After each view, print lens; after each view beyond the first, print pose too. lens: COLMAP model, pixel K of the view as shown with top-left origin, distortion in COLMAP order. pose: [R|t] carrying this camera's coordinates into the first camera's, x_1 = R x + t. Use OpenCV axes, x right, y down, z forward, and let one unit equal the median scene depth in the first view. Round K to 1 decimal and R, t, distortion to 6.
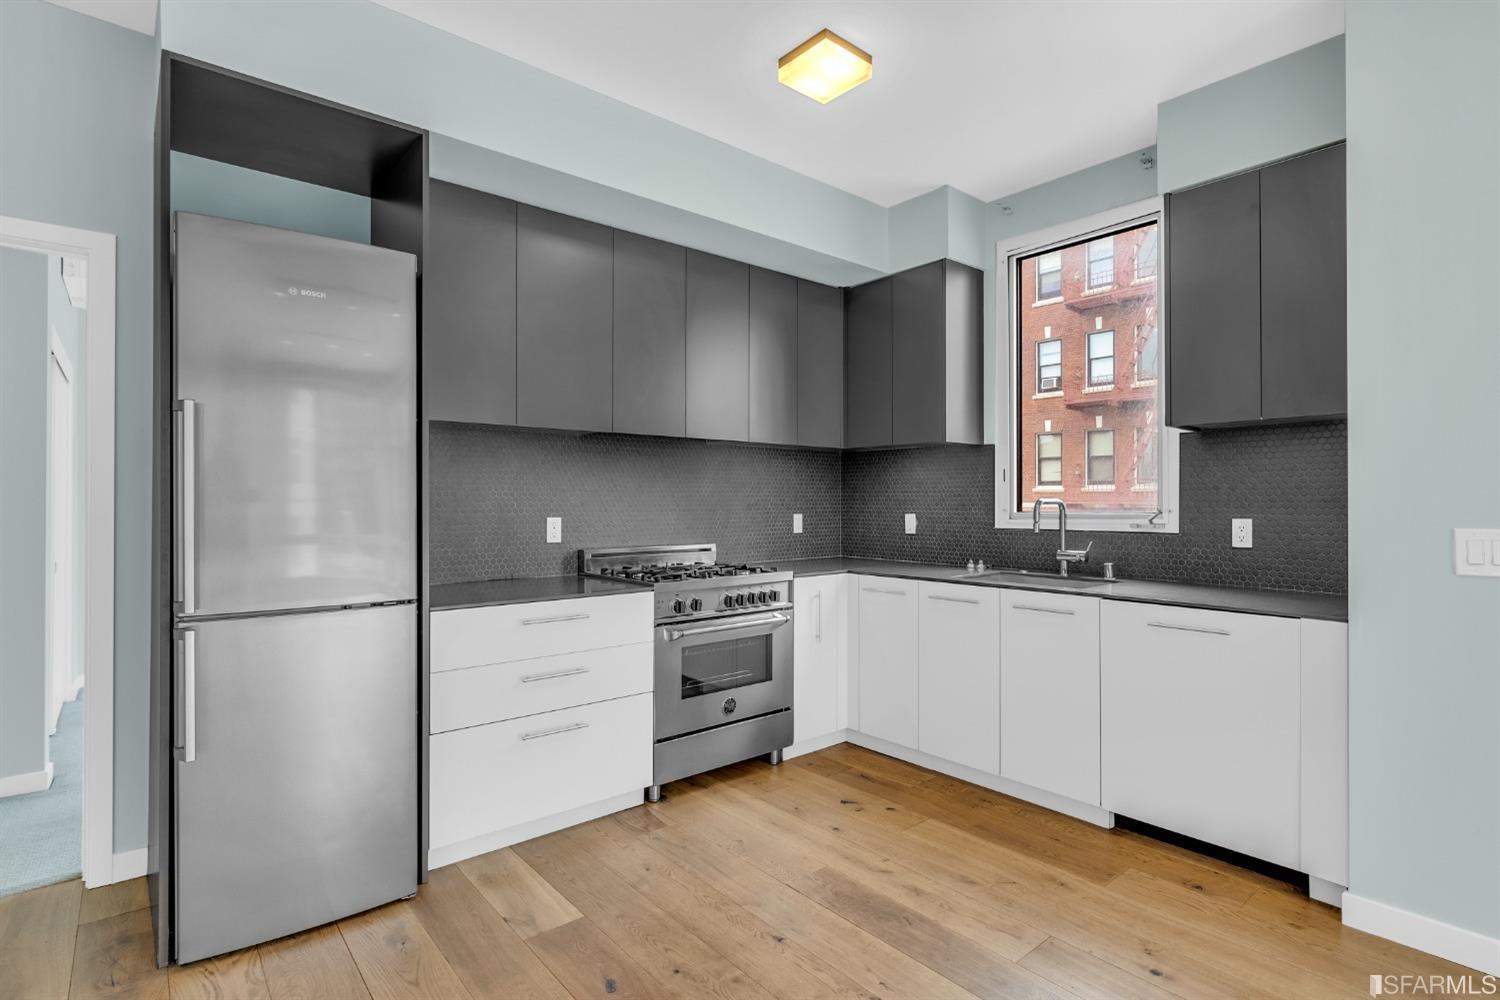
lens RADIAL K [[736.1, 0, 751.4], [0, 736.1, 502.7], [0, 0, 1]] dist [0.001151, 0.000241]
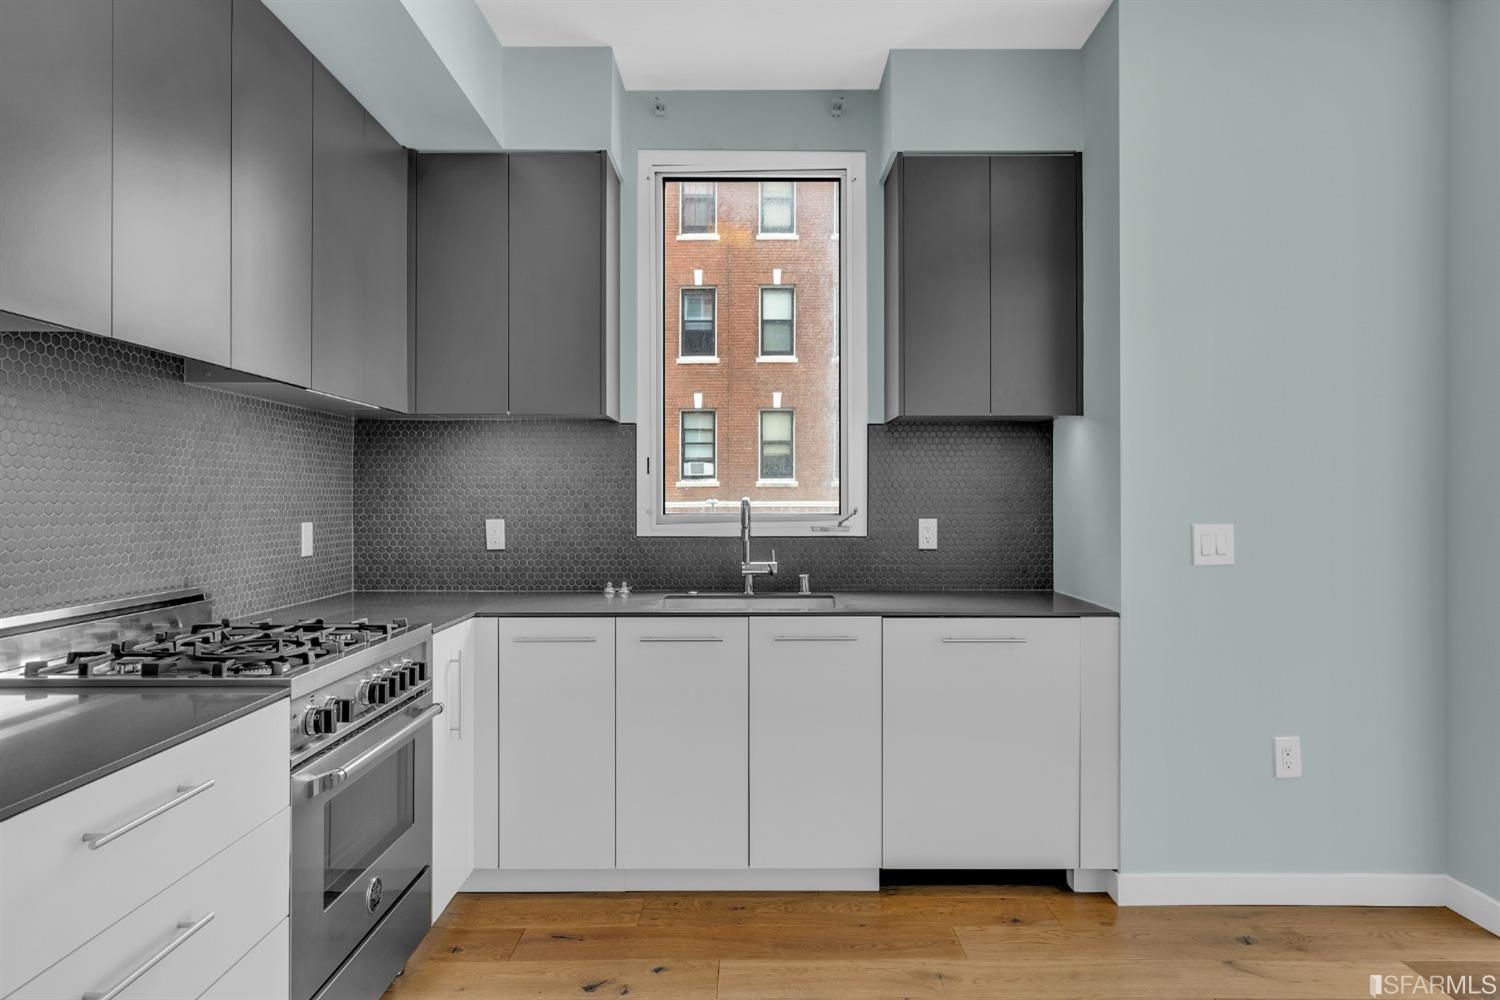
lens RADIAL K [[925.6, 0, 750.0], [0, 925.6, 500.0], [0, 0, 1]] dist [0.000248, 0.000215]
pose [[0.642053, -0.000212, 0.766660, -0.329672], [0.001387, 0.999999, -0.000885, -0.001427], [-0.766659, 0.001632, 0.642053, 0.343486]]
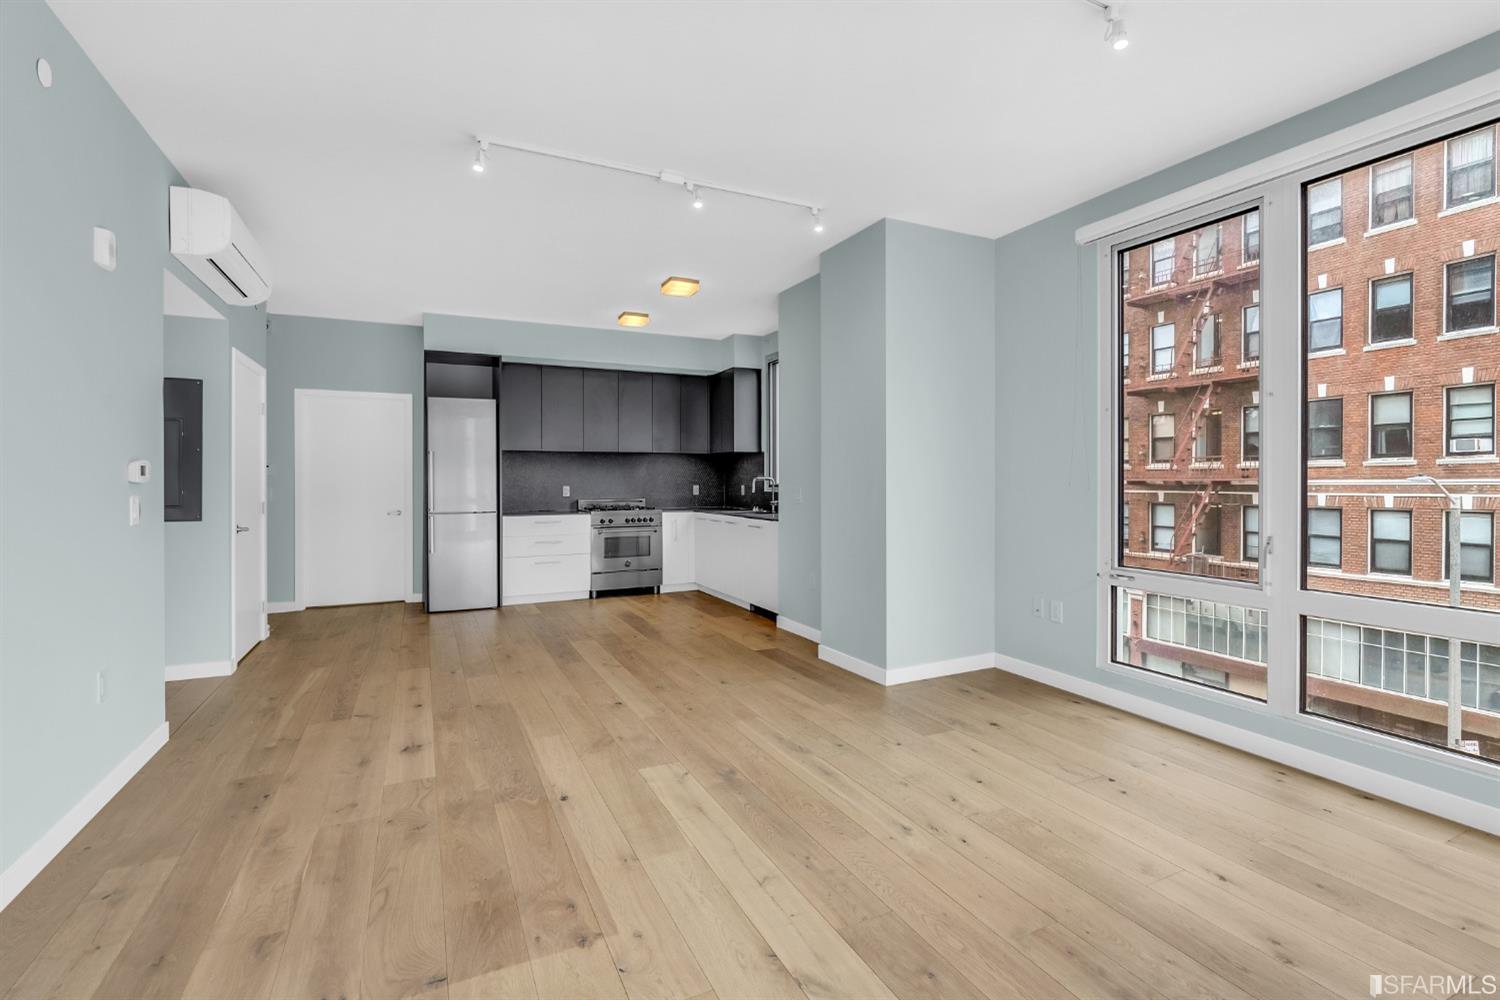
lens RADIAL K [[682.0, 0, 750.0], [0, 682.0, 486.5], [0, 0, 1]] dist [0.000255, 0.000116]
pose [[0.969282, -0.001215, -0.245948, 0.832076], [0.003144, 0.999967, 0.007451, 0.006012], [0.245931, -0.007996, 0.969254, -0.978394]]
